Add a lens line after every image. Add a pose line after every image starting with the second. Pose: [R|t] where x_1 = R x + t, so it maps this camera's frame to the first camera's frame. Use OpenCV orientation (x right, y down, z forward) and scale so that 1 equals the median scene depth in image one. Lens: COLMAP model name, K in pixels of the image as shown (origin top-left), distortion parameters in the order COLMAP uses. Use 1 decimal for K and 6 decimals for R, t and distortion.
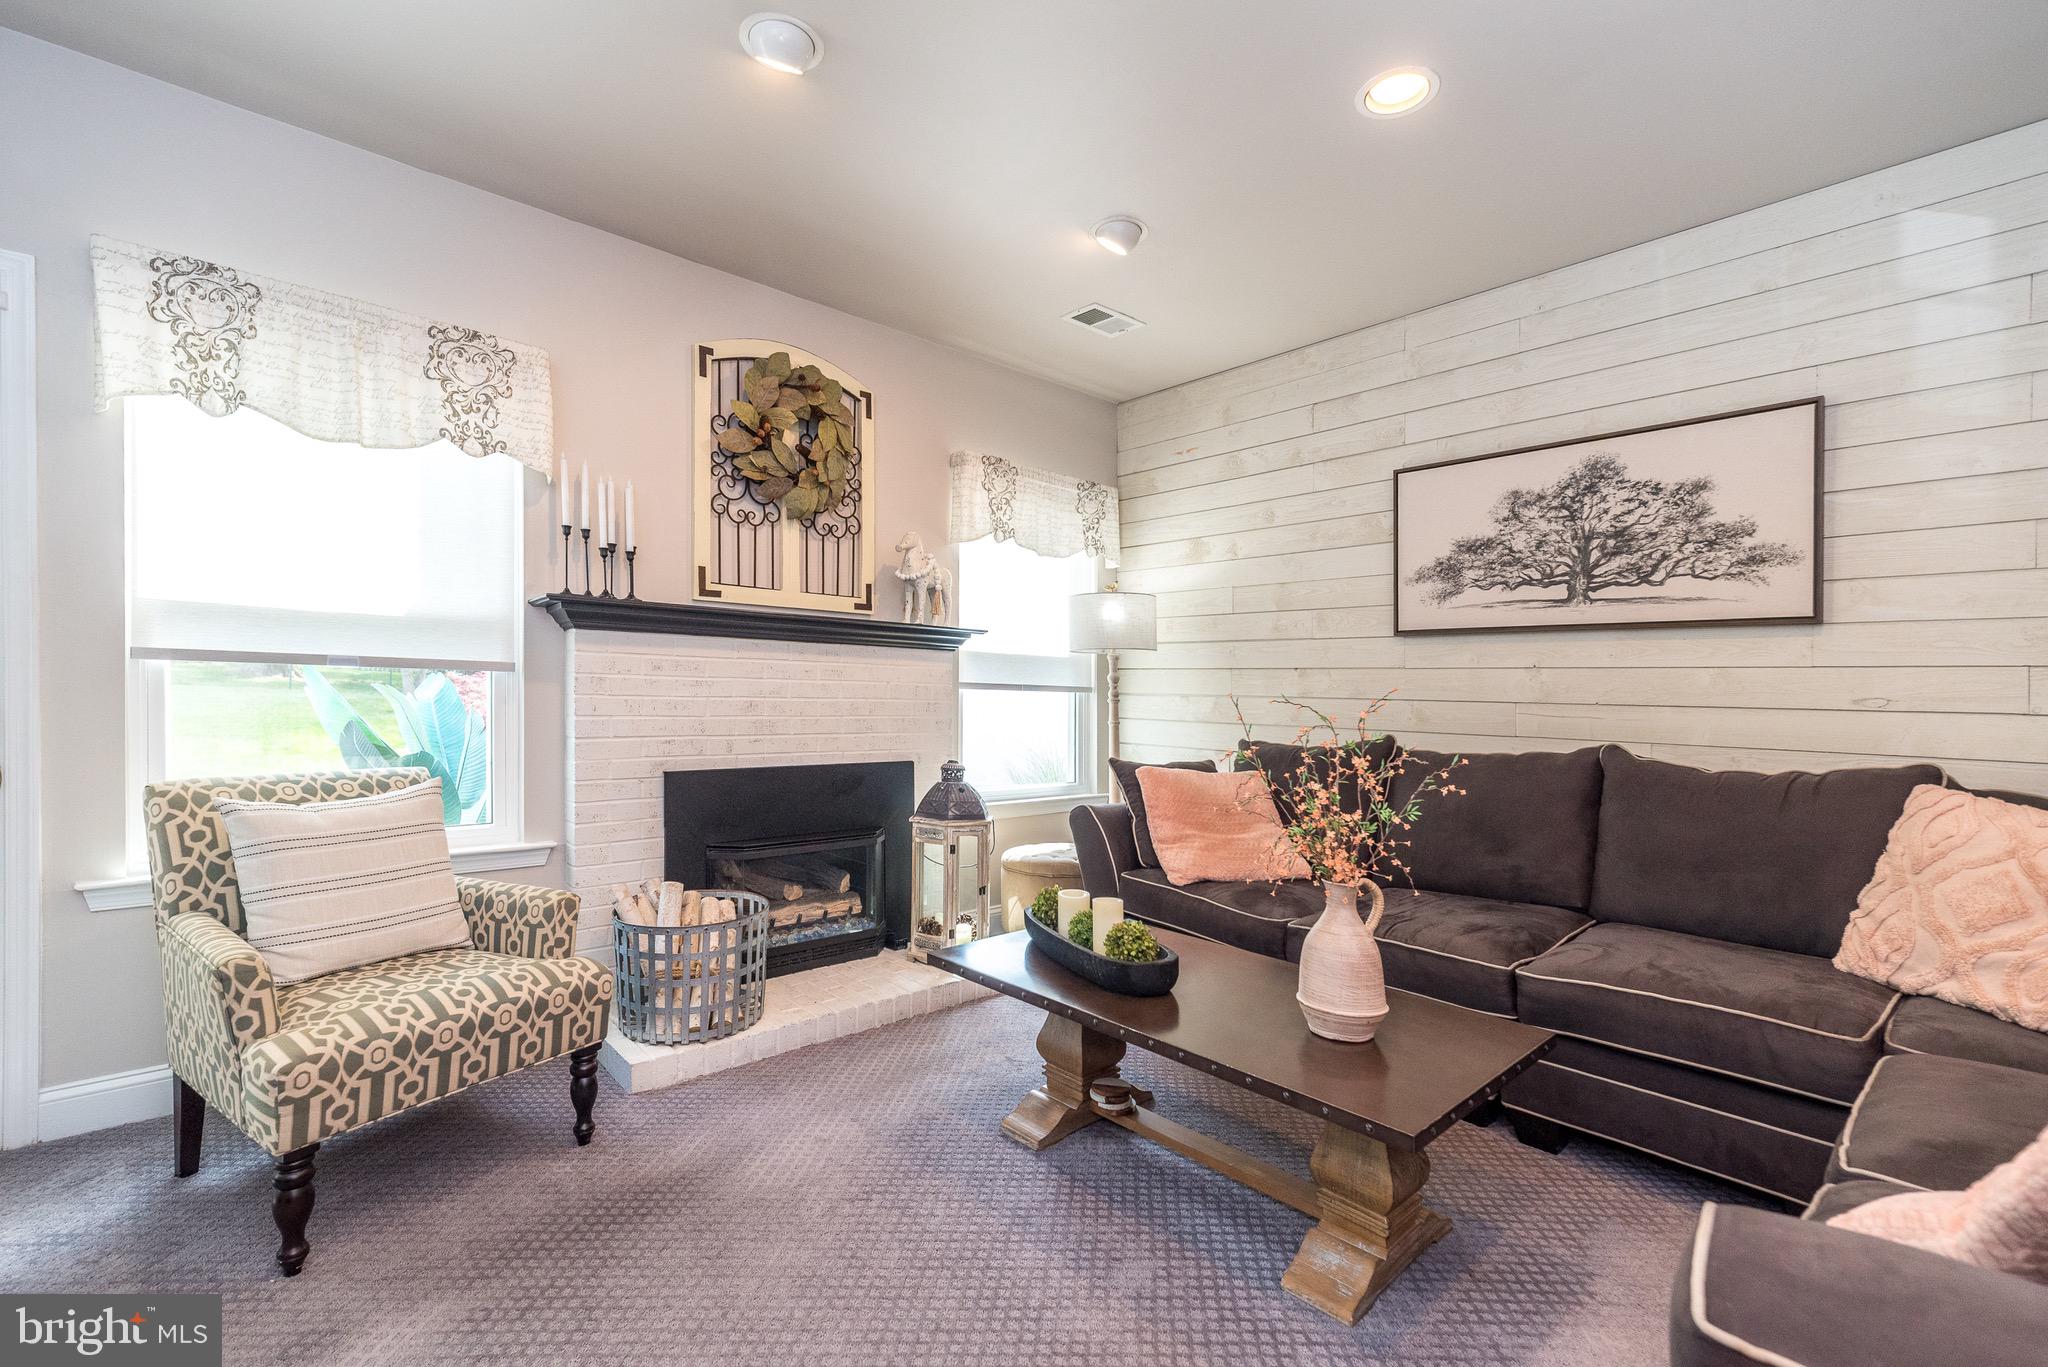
lens RADIAL K [[898.9, 0, 1002.1], [0, 898.9, 709.4], [0, 0, 1]] dist [-0.000065, -0.000079]
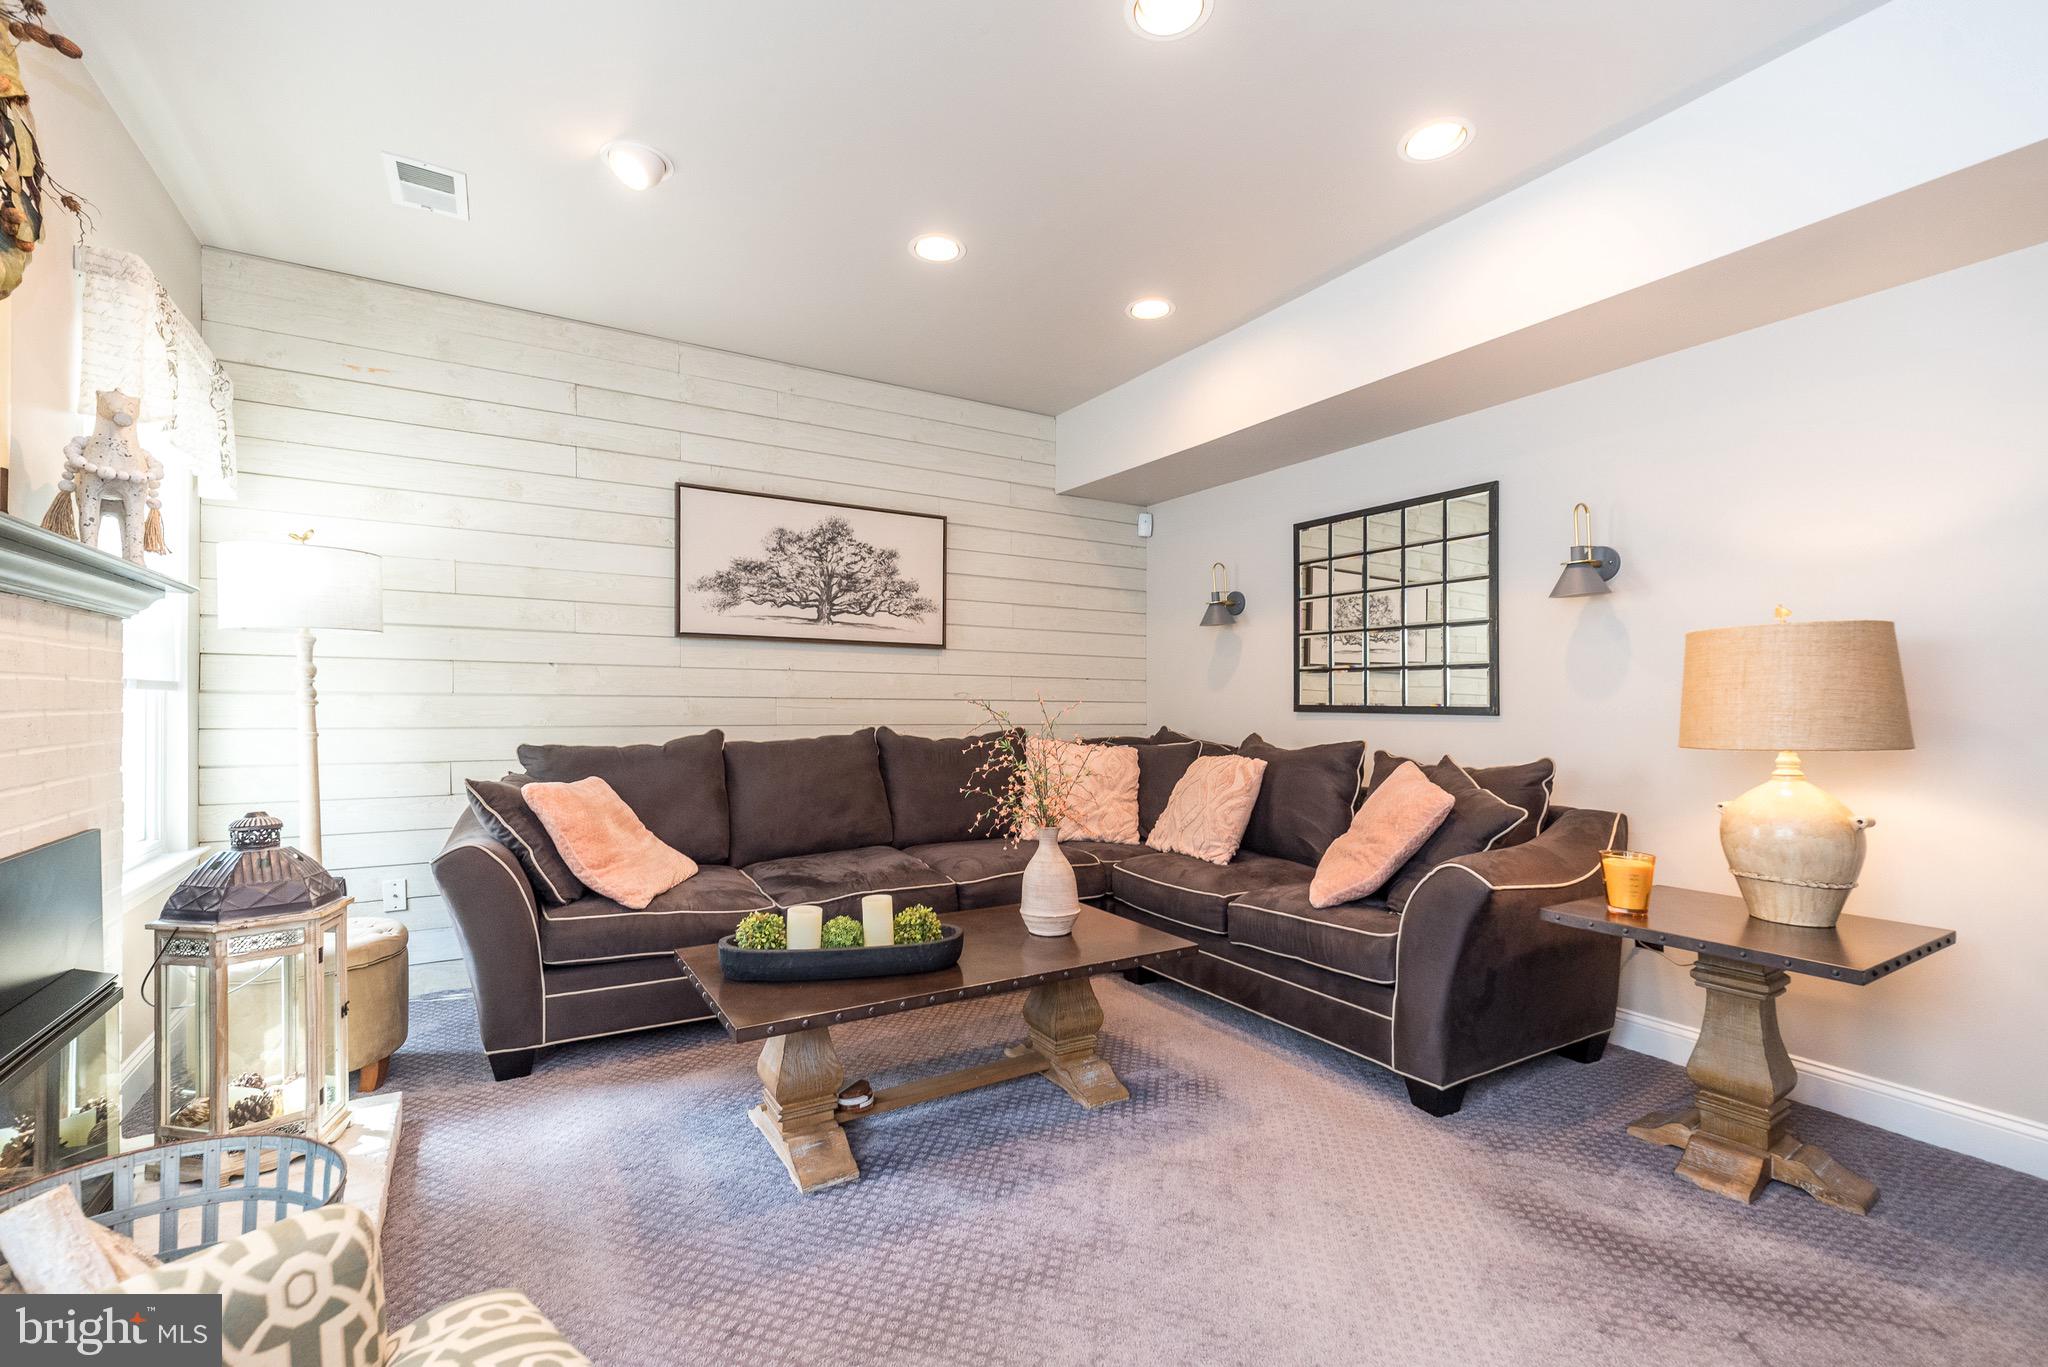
lens RADIAL K [[893.7, 0, 1029.5], [0, 893.7, 683.0], [0, 0, 1]] dist [0.007365, 0.000450]
pose [[0.179900, -0.000217, 0.983685, -0.614611], [0.014318, 0.999895, -0.002398, -0.021015], [-0.983581, 0.014515, 0.179885, 0.455865]]
